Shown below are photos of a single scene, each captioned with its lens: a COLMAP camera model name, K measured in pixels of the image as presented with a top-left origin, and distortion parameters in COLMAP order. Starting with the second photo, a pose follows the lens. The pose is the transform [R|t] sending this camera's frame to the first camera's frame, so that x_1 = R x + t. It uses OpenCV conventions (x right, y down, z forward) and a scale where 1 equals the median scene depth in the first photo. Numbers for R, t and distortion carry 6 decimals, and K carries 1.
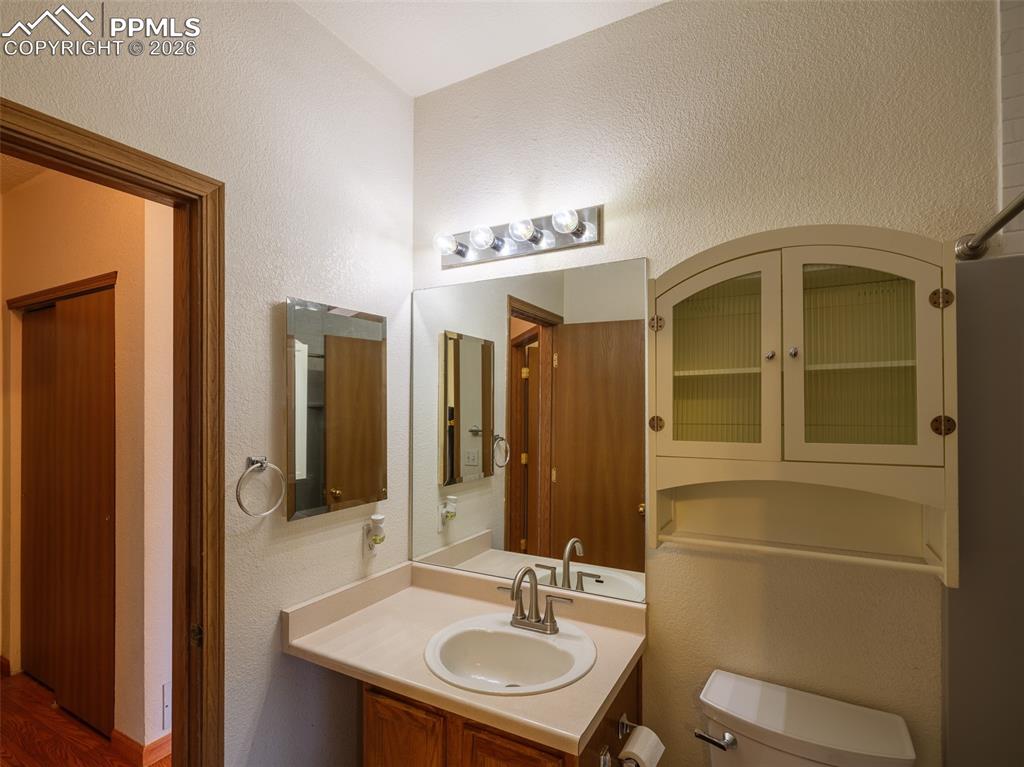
lens RADIAL K [[520.4, 0, 507.0], [0, 520.4, 404.8], [0, 0, 1]] dist [-0.000649, -0.000220]
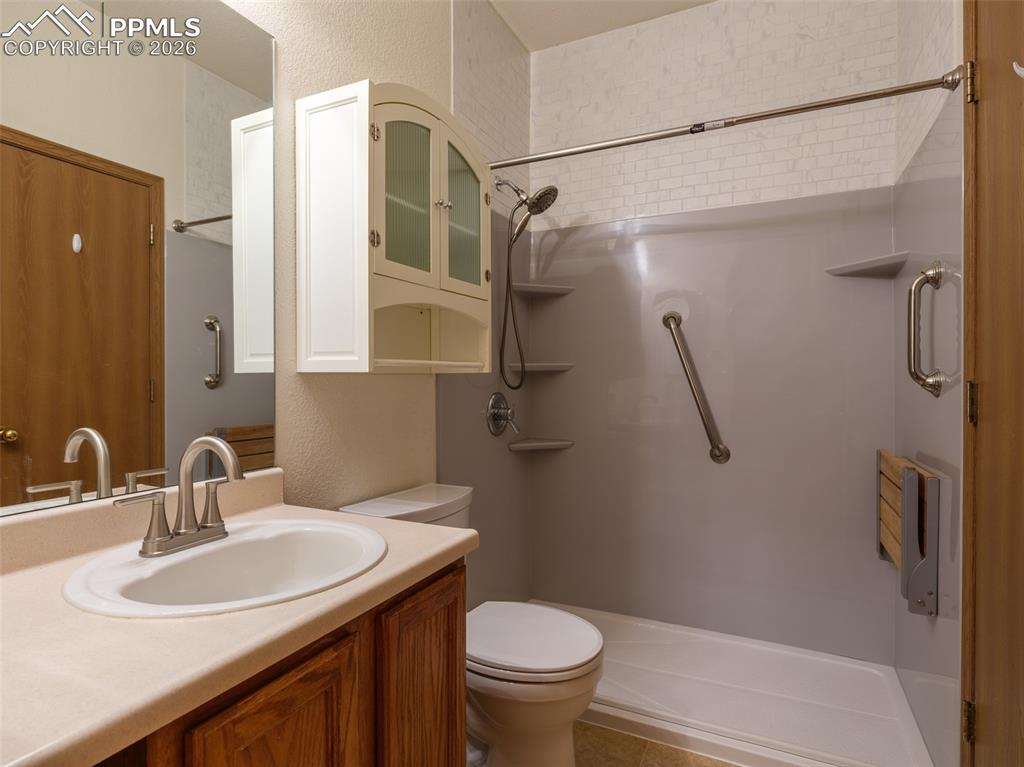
lens RADIAL K [[558.1, 0, 512.0], [0, 558.1, 383.5], [0, 0, 1]] dist [-0.003881, -0.000625]
pose [[-0.065589, -0.010546, 0.997791, -0.759151], [-0.004851, 0.999936, 0.010249, 0.293164], [-0.997835, -0.004168, -0.065636, 0.836125]]
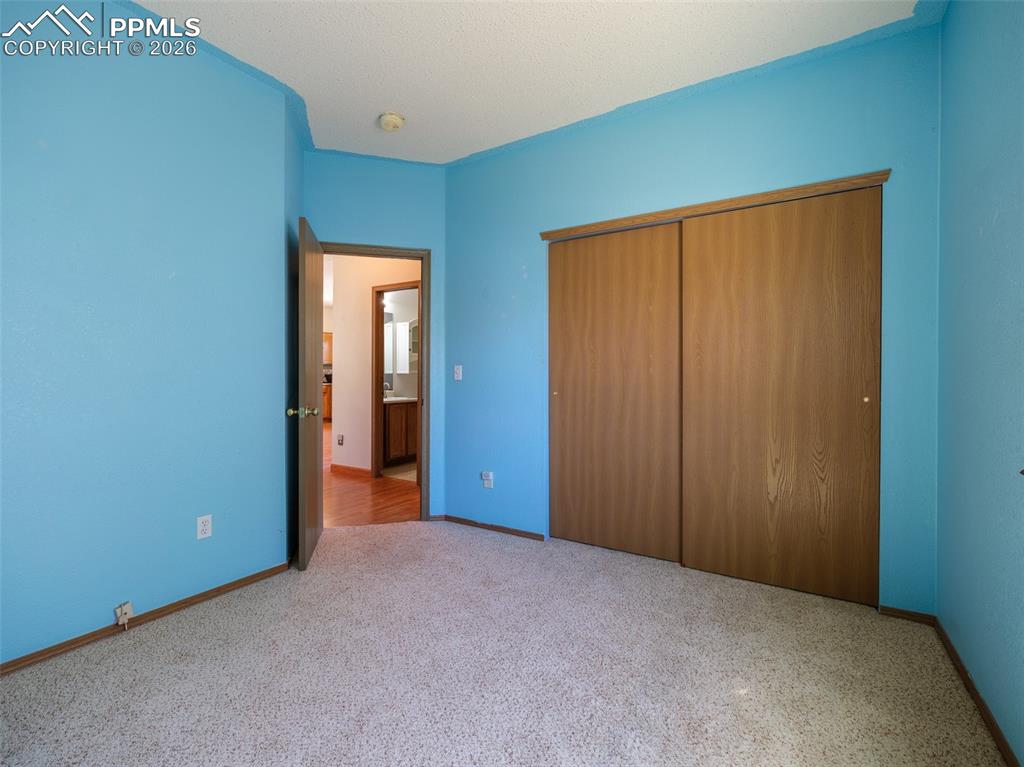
lens RADIAL K [[459.0, 0, 509.5], [0, 459.0, 381.5], [0, 0, 1]] dist [0.000361, 0.000253]
pose [[0.059891, -0.001703, 0.998203, -4.488388], [-0.007740, 0.999968, 0.002170, 0.351194], [-0.998175, -0.007856, 0.059875, -0.323143]]
